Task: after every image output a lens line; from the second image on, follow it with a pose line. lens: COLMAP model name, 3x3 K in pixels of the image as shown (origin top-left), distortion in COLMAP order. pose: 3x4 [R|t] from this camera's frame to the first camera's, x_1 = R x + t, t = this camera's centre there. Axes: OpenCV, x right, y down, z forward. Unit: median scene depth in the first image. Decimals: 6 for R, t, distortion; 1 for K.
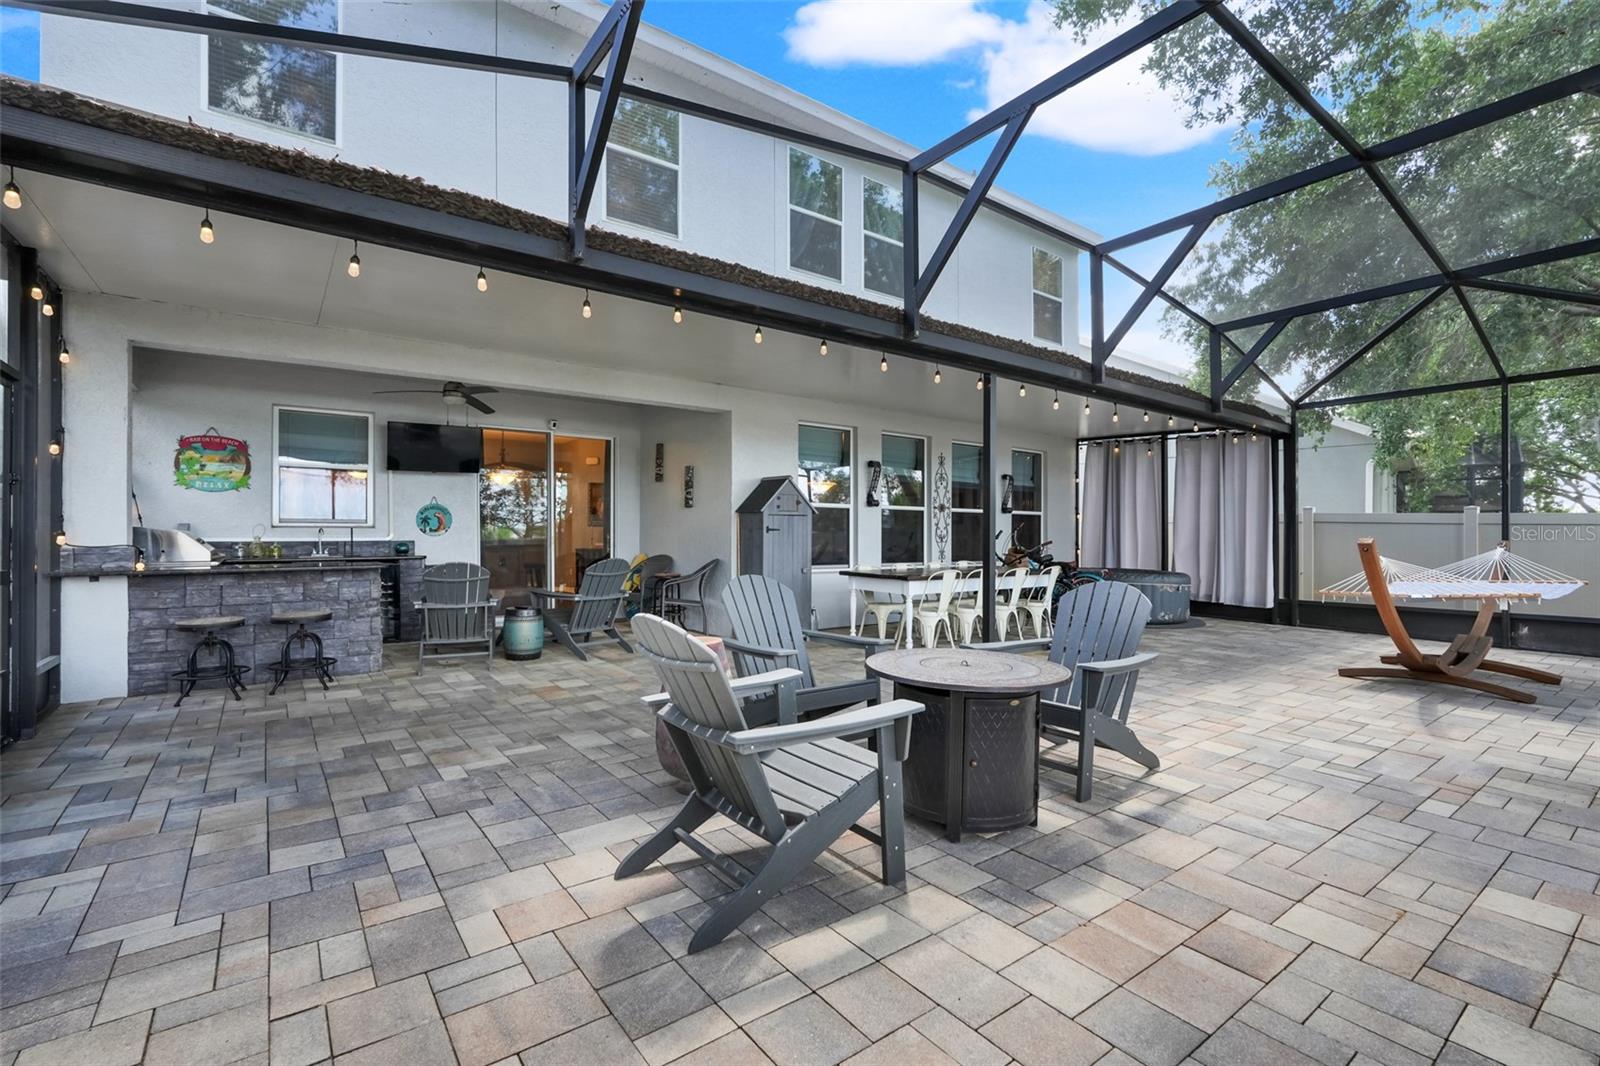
lens RADIAL K [[714.9, 0, 796.1], [0, 714.9, 526.5], [0, 0, 1]] dist [-0.001838, 0.000608]
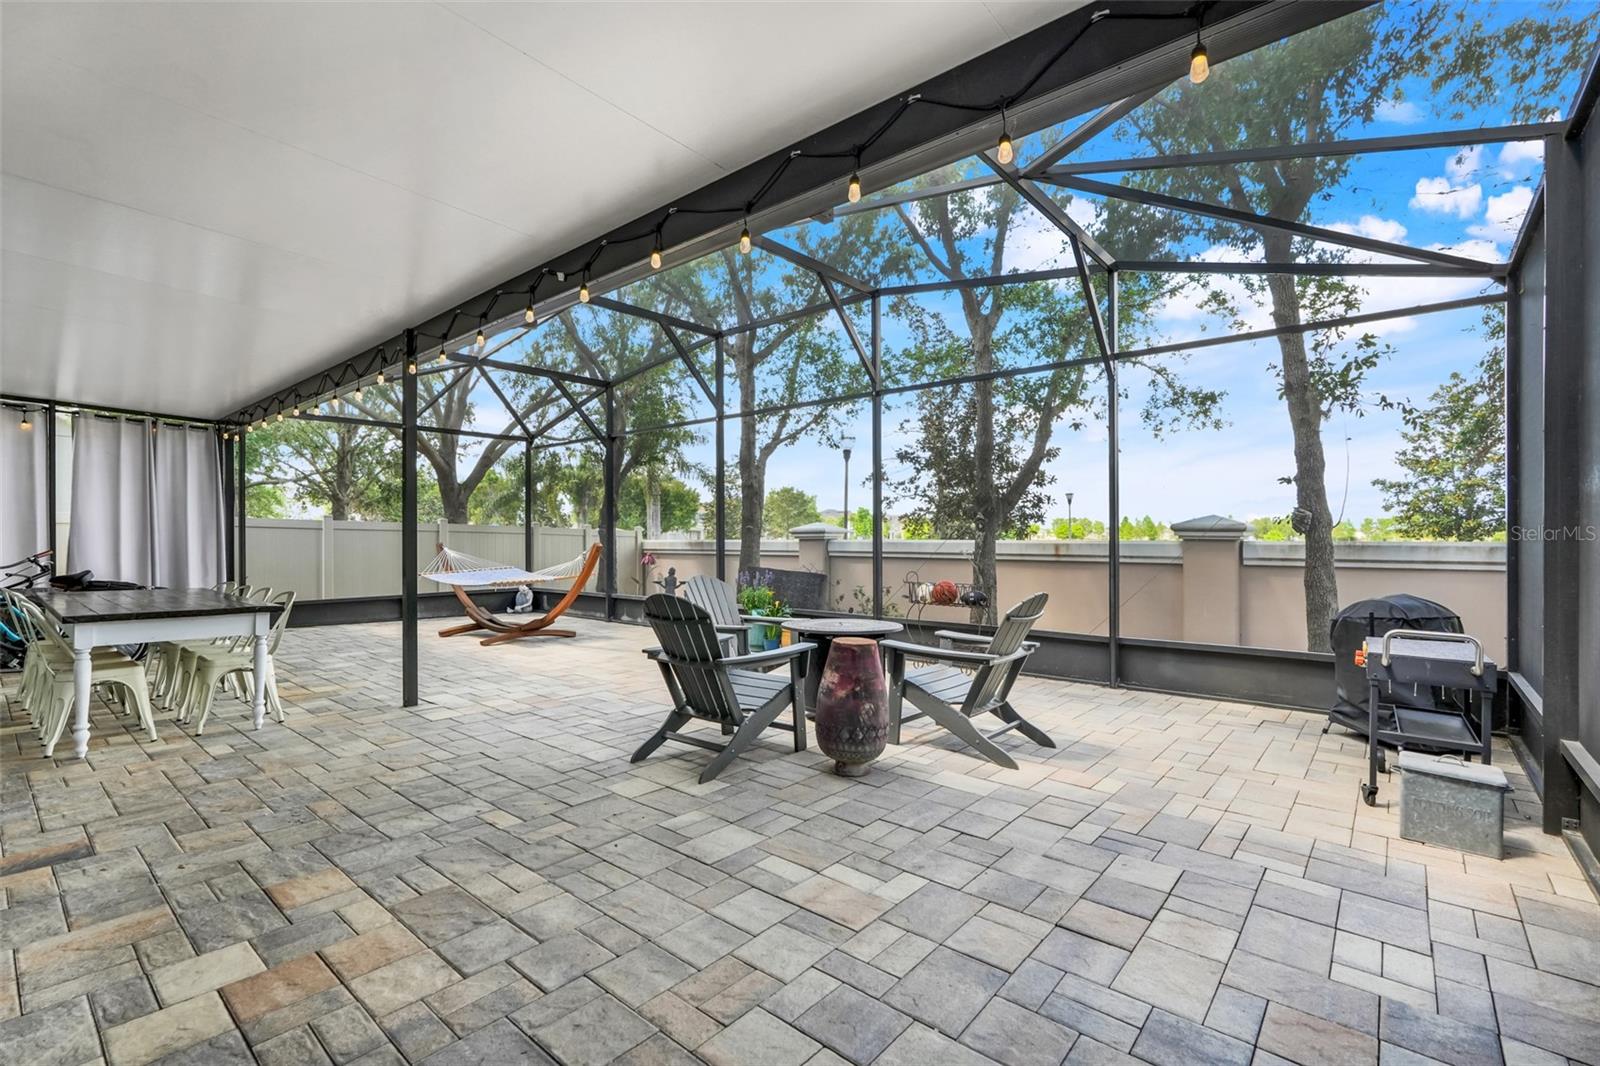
lens RADIAL K [[714.9, 0, 796.1], [0, 714.9, 526.5], [0, 0, 1]] dist [-0.001838, 0.000608]
pose [[-0.222403, 0.010933, 0.974894, -1.348195], [-0.011346, 0.999840, -0.013801, -0.005397], [-0.974889, -0.014131, -0.222244, 1.474775]]
